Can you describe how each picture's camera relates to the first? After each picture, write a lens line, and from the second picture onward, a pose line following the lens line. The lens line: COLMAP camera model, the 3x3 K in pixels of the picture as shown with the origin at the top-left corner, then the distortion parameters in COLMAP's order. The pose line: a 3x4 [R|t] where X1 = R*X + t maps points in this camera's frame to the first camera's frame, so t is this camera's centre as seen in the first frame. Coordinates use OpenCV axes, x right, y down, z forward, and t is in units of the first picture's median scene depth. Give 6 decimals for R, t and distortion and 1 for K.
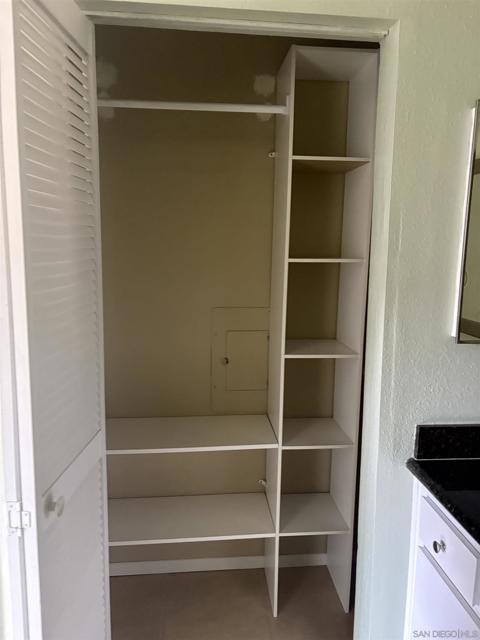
lens RADIAL K [[484.3, 0, 236.2], [0, 484.3, 319.6], [0, 0, 1]] dist [0.053459, -0.054438]
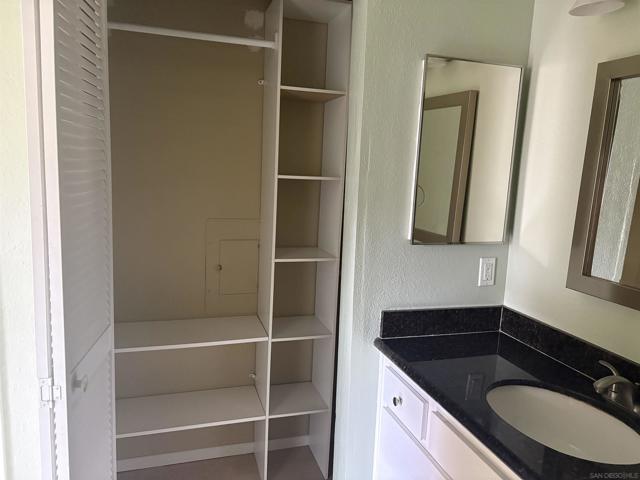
lens RADIAL K [[484.3, 0, 317.3], [0, 484.3, 242.3], [0, 0, 1]] dist [0.053459, -0.054438]
pose [[0.978126, -0.002164, 0.208004, -0.039162], [0.001194, 0.999988, 0.004788, 0.027559], [-0.208011, -0.004435, 0.978116, -0.142278]]
